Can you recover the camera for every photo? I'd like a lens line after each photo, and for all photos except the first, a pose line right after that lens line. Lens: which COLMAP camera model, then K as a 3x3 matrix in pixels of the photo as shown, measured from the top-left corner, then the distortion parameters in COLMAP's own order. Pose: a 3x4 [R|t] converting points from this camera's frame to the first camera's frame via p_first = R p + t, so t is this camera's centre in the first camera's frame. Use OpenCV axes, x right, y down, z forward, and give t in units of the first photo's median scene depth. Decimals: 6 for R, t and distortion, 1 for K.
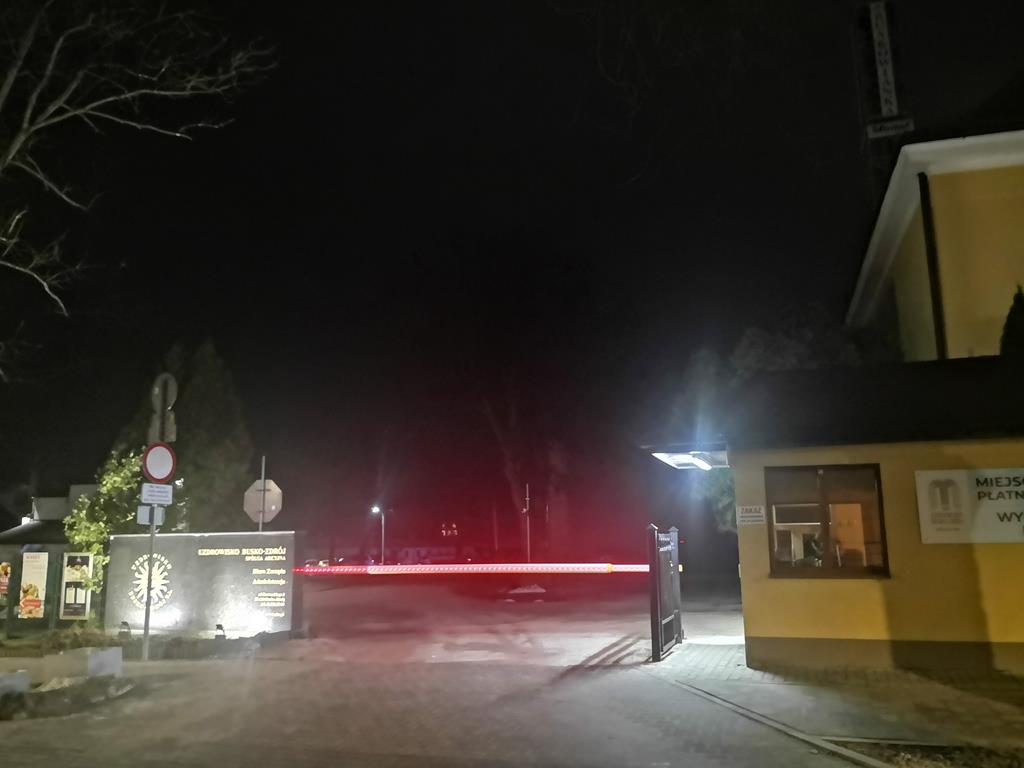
lens RADIAL K [[831.0, 0, 509.0], [0, 831.0, 377.5], [0, 0, 1]] dist [0.037734, -0.077498]
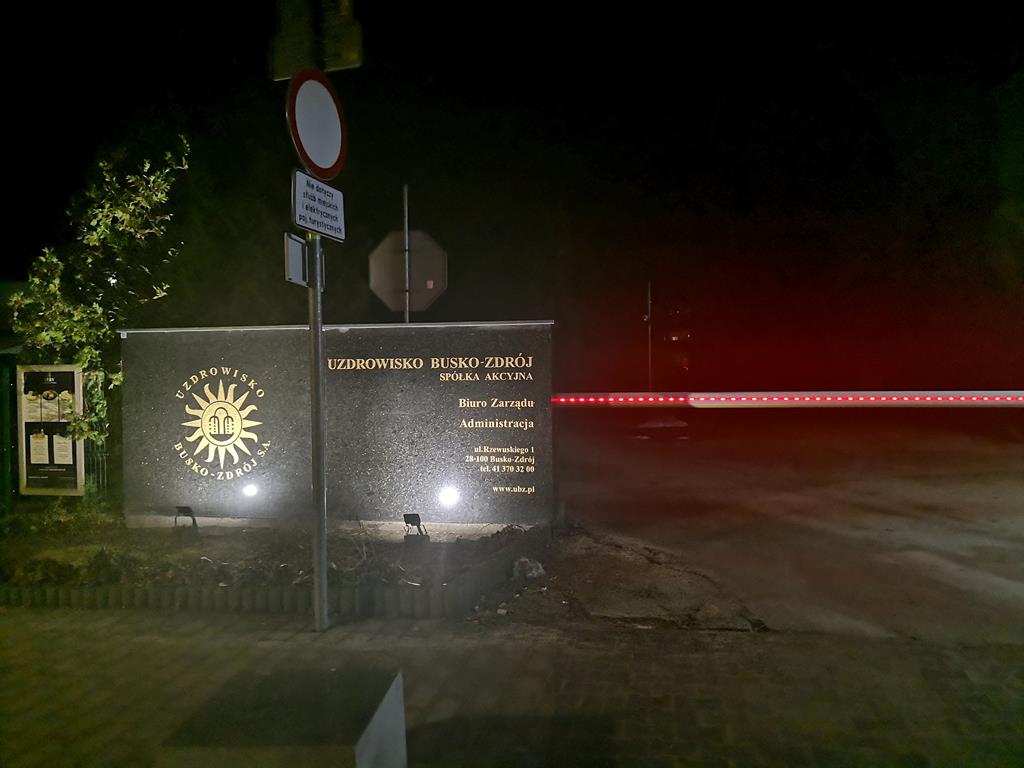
lens RADIAL K [[831.0, 0, 515.9], [0, 831.0, 376.3], [0, 0, 1]] dist [0.037734, -0.077498]
pose [[0.991699, 0.002431, 0.128561, -0.309319], [-0.028599, 0.978948, 0.202094, 0.109887], [-0.125363, -0.204094, 0.970891, 0.490969]]
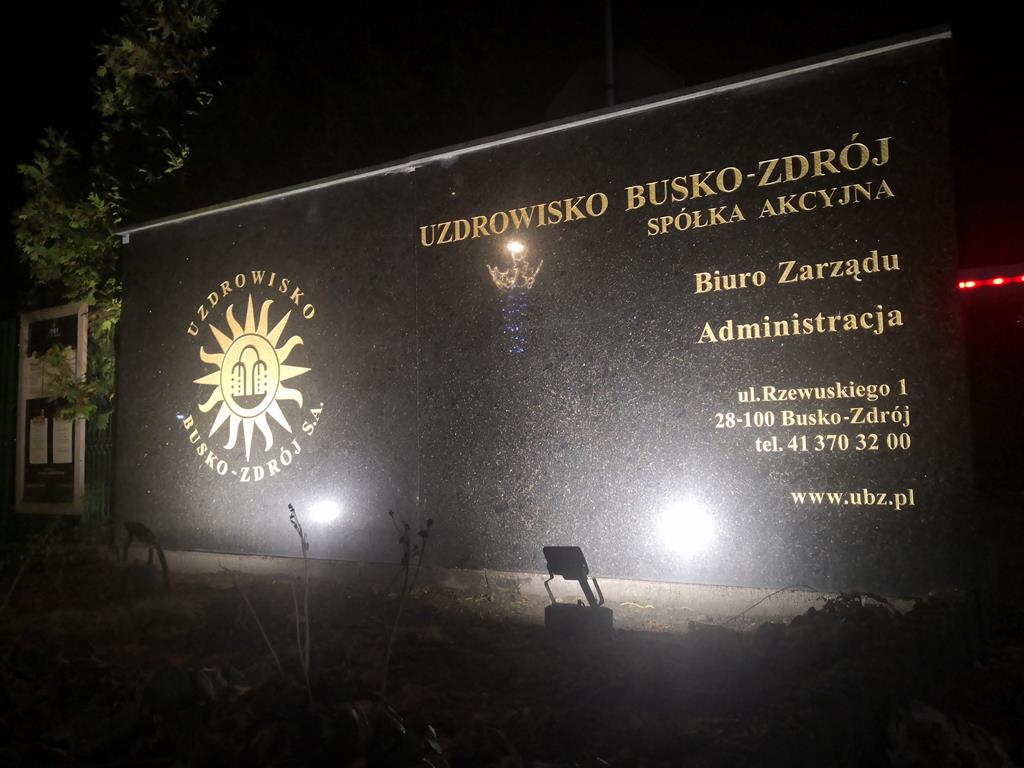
lens RADIAL K [[831.0, 0, 509.8], [0, 831.0, 369.6], [0, 0, 1]] dist [0.037734, -0.077498]
pose [[0.978021, -0.023804, -0.207142, -0.284695], [0.044876, 0.994210, 0.097631, 0.213317], [0.203619, -0.104781, 0.973427, 0.735770]]
